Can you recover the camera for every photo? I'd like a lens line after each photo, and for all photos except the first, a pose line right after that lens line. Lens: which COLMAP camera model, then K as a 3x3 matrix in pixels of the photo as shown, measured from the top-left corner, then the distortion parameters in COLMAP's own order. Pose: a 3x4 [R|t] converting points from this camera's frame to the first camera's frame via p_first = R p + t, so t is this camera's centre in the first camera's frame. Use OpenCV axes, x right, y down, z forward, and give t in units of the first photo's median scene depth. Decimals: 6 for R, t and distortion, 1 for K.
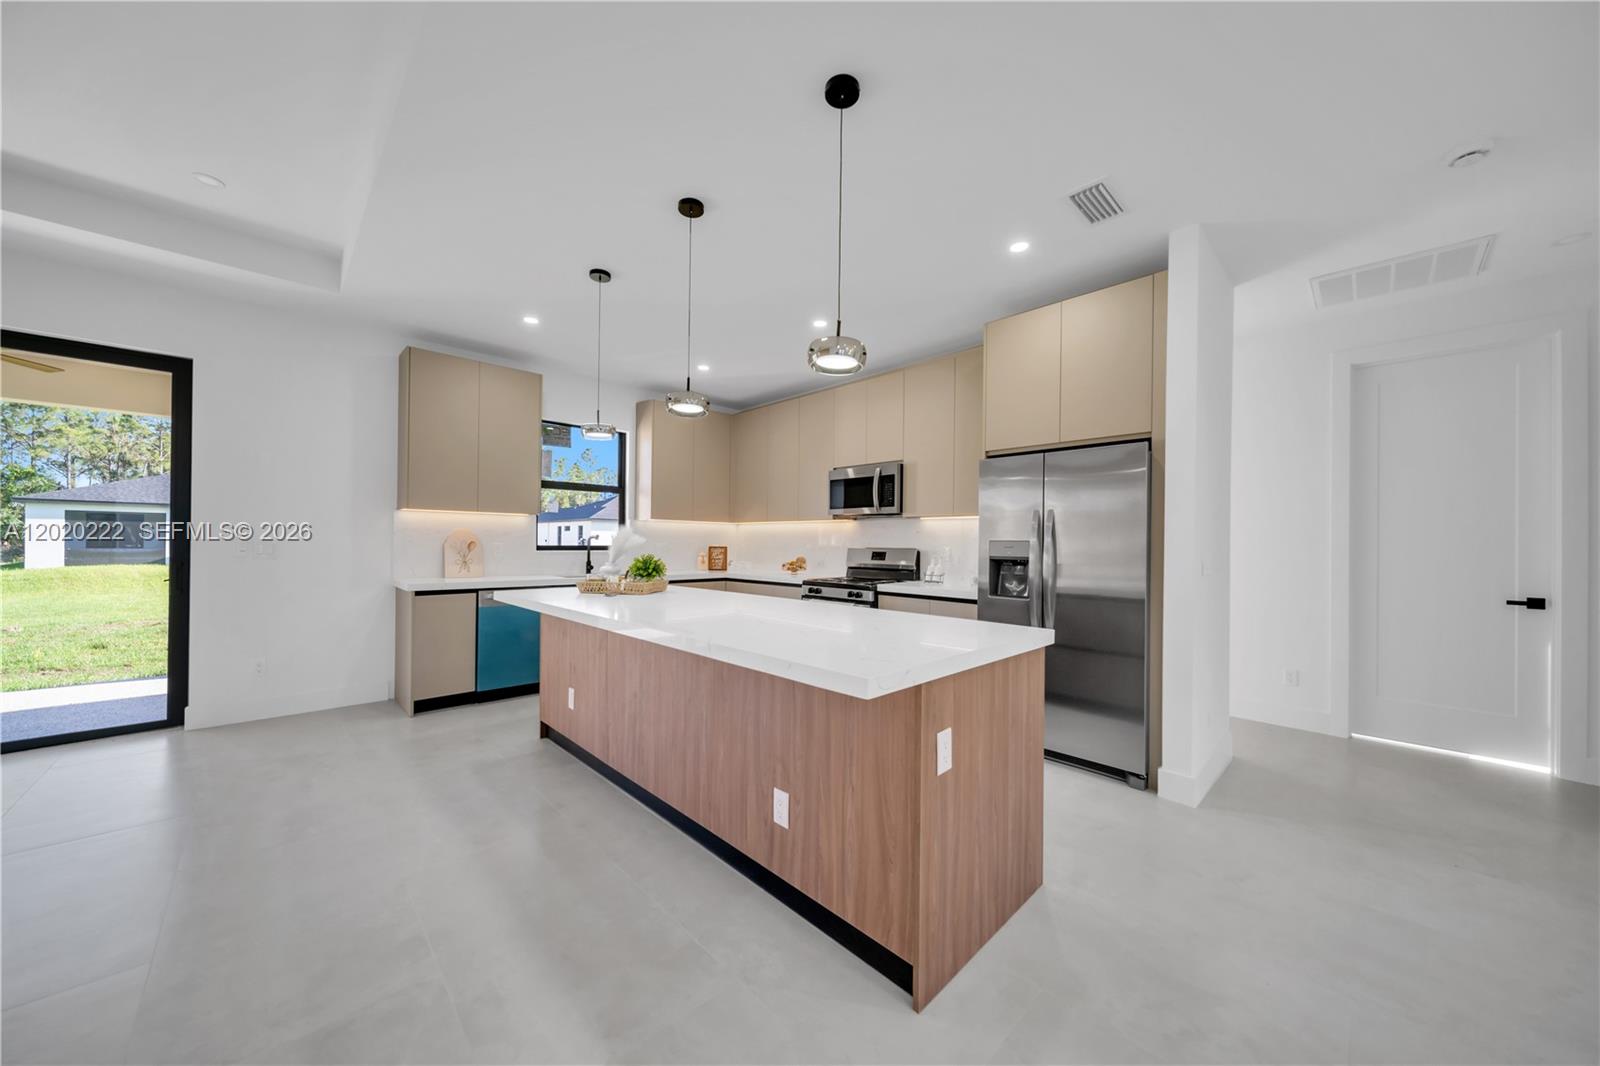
lens RADIAL K [[556.1, 0, 800.3], [0, 556.1, 542.0], [0, 0, 1]] dist [0.005516, -0.000349]
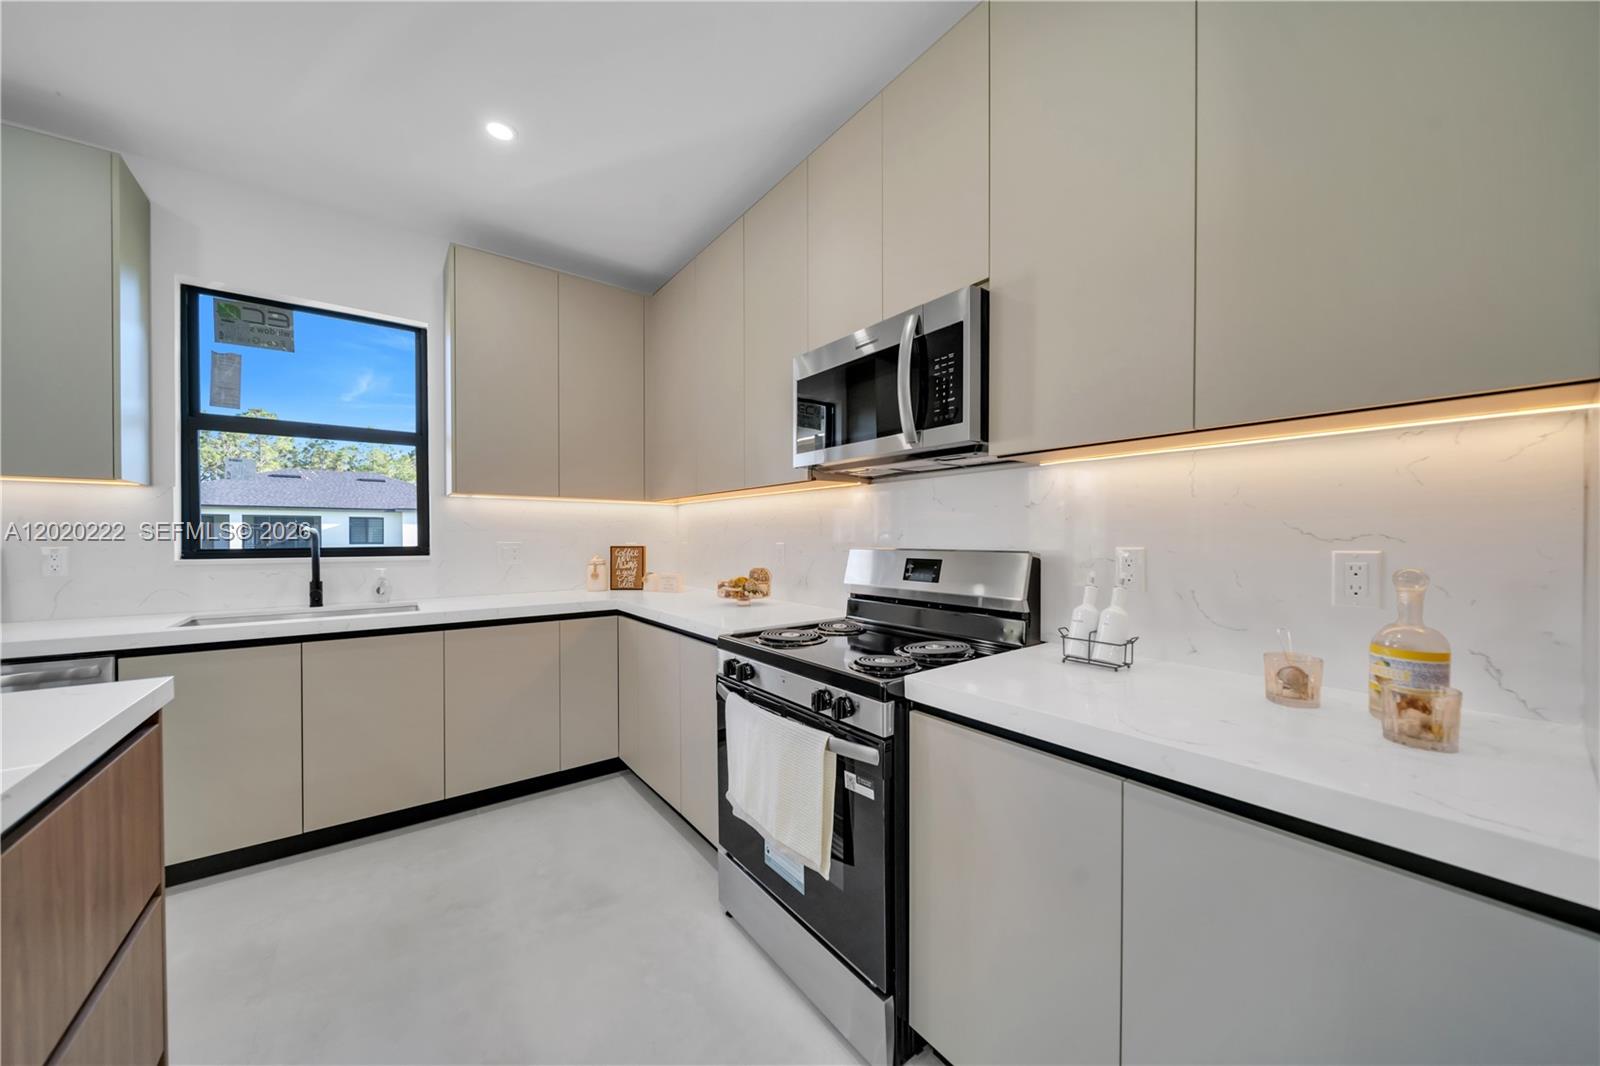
lens RADIAL K [[556.1, 0, 794.6], [0, 556.1, 540.2], [0, 0, 1]] dist [0.005516, -0.000349]
pose [[0.991238, -0.010812, -0.131646, 0.111499], [0.012040, 0.999891, 0.008540, 0.000042], [0.131539, -0.010050, 0.991260, 0.649101]]
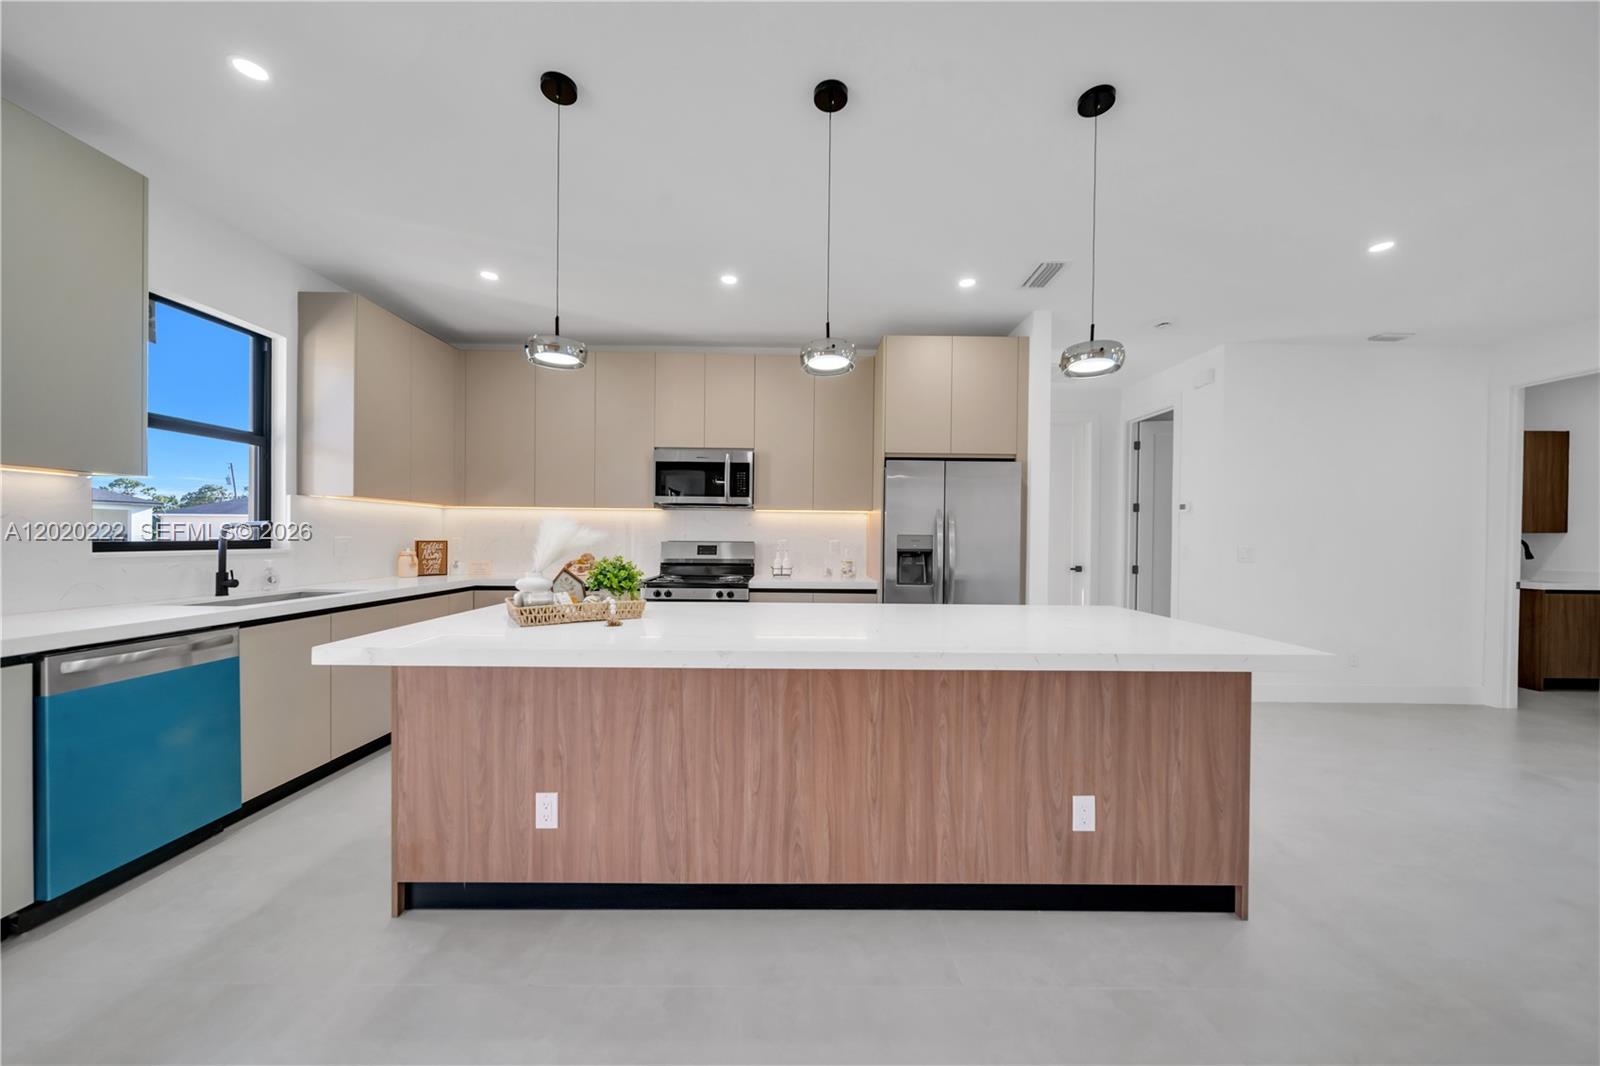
lens RADIAL K [[556.1, 0, 803.1], [0, 556.1, 540.3], [0, 0, 1]] dist [0.005516, -0.000349]
pose [[0.688490, -0.008736, 0.725193, -0.437646], [-0.004334, 0.999860, 0.016159, -0.006581], [-0.725232, -0.014268, 0.688356, 0.279360]]
